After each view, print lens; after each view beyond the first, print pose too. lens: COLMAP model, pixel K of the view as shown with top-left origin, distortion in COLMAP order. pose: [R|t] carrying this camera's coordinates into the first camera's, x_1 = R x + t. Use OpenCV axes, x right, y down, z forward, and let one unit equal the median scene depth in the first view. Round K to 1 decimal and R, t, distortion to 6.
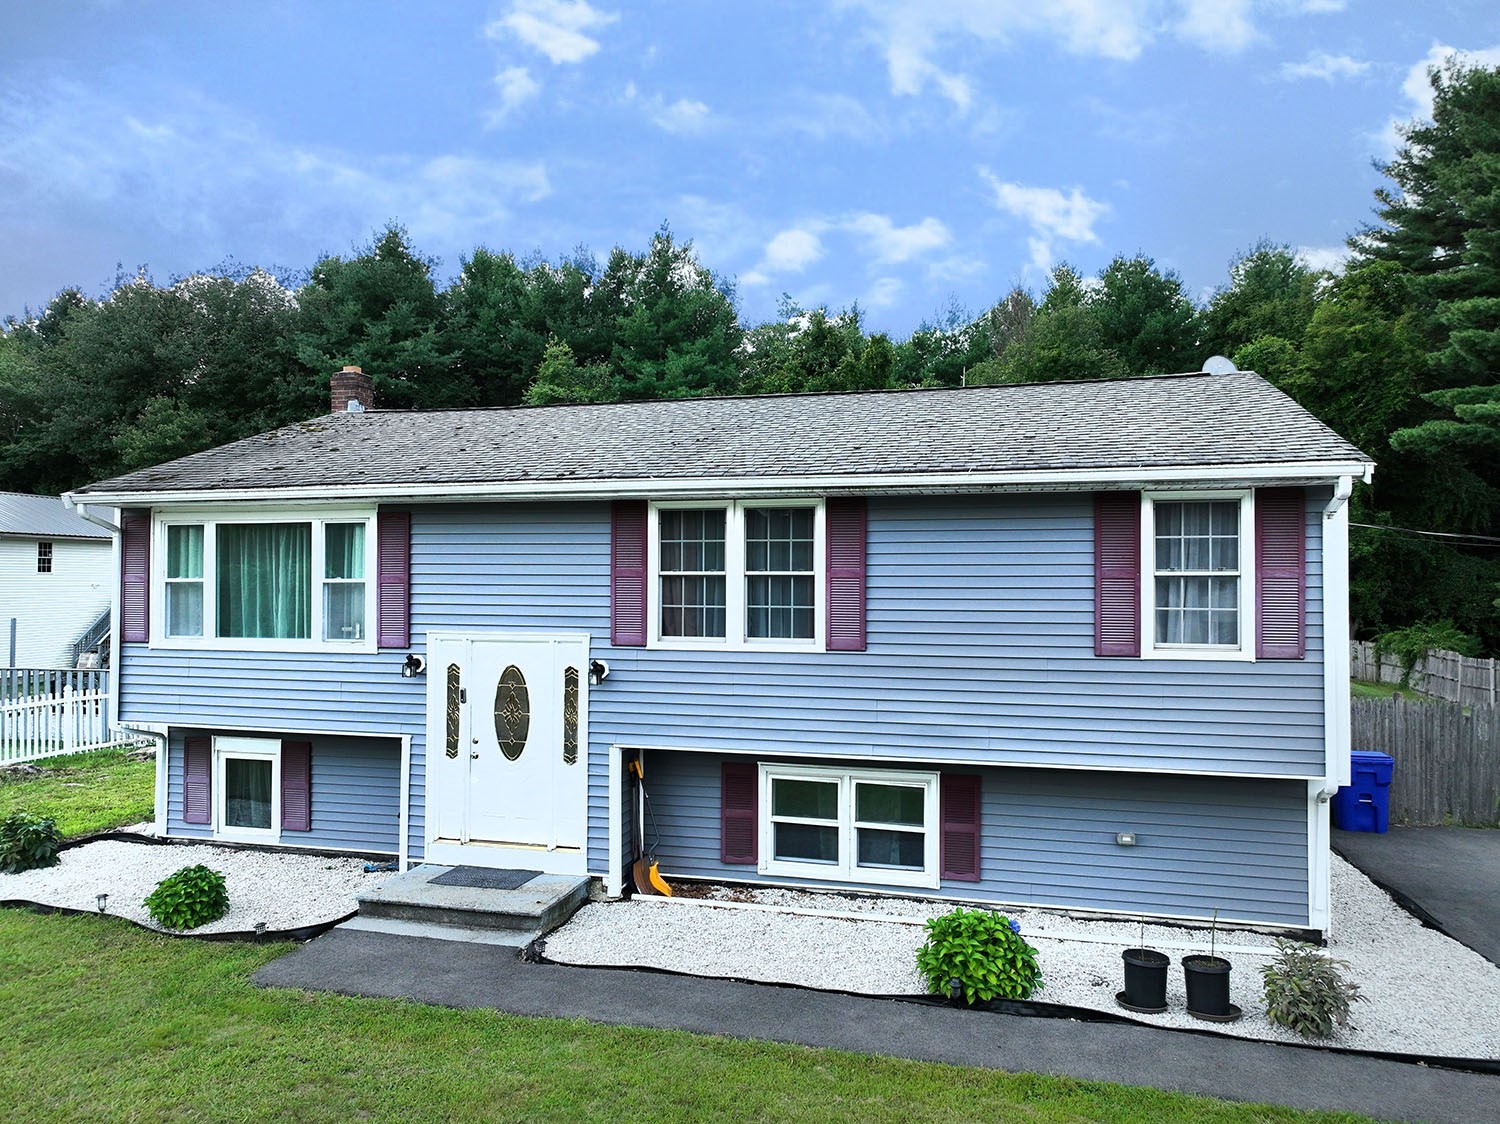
lens RADIAL K [[1056.6, 0, 753.6], [0, 1056.6, 558.2], [0, 0, 1]] dist [-0.011544, 0.034163]
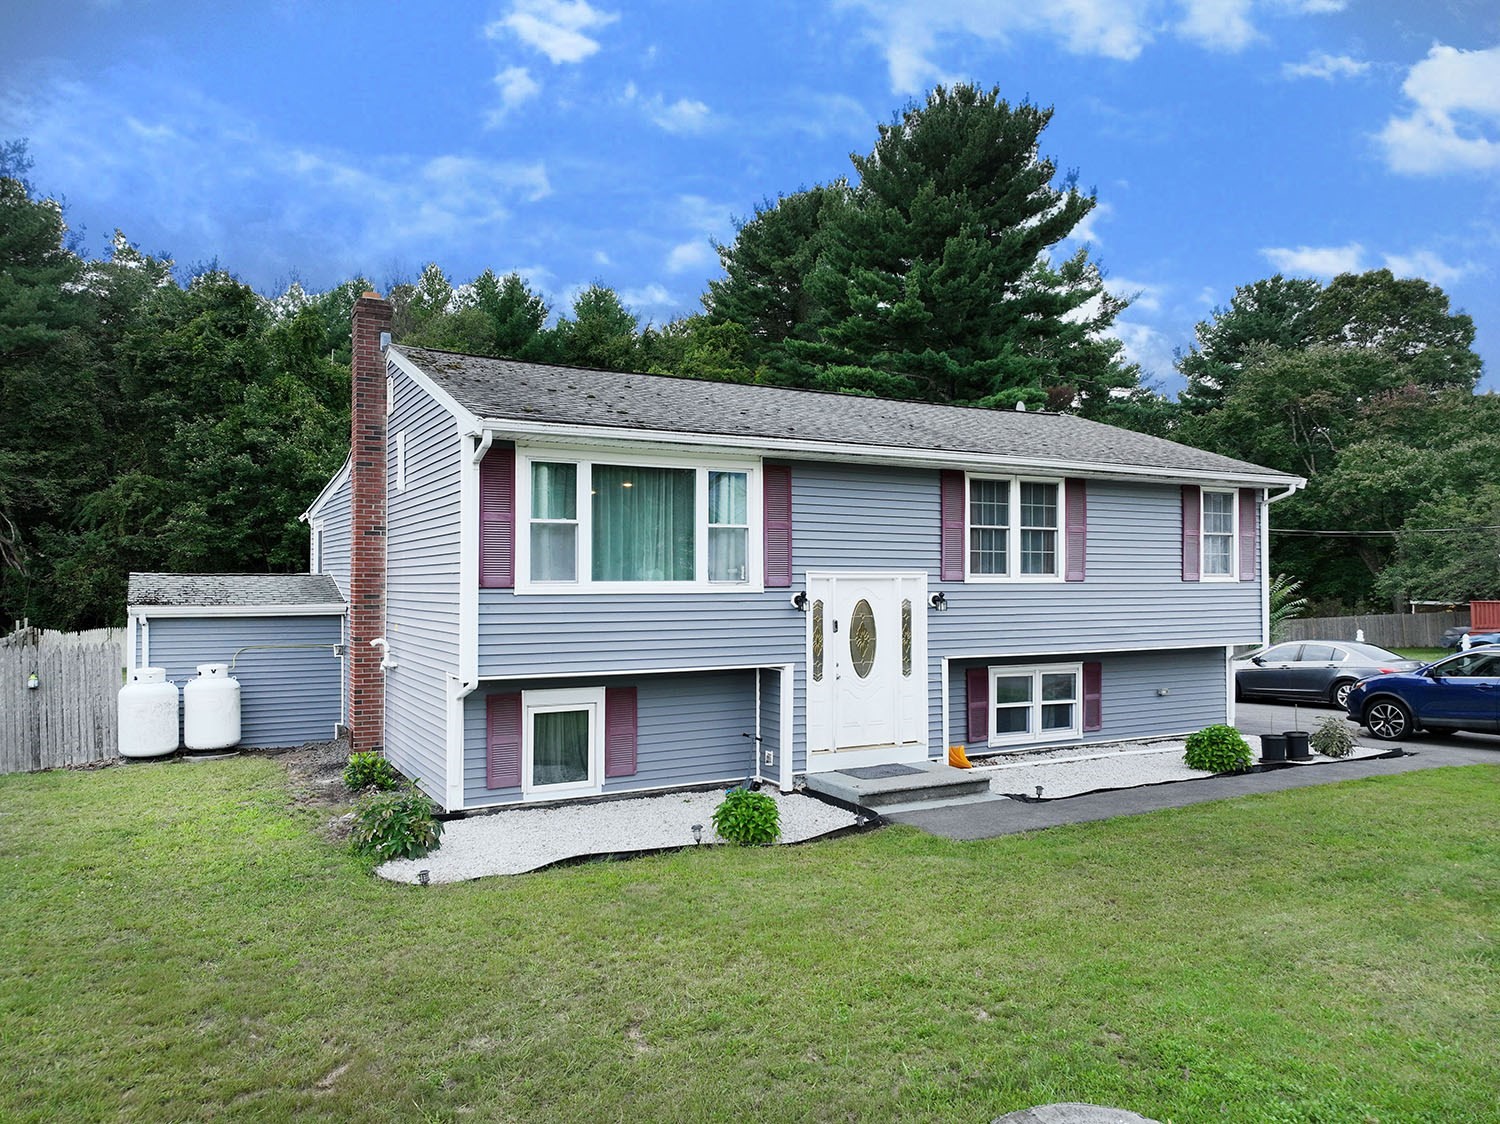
lens RADIAL K [[1056.6, 0, 753.6], [0, 1056.6, 558.2], [0, 0, 1]] dist [-0.011544, 0.034163]
pose [[0.718465, 0.011972, 0.695460, -1.178143], [-0.011837, 0.999918, -0.004985, 0.062704], [-0.695463, -0.004651, 0.718547, 0.224132]]
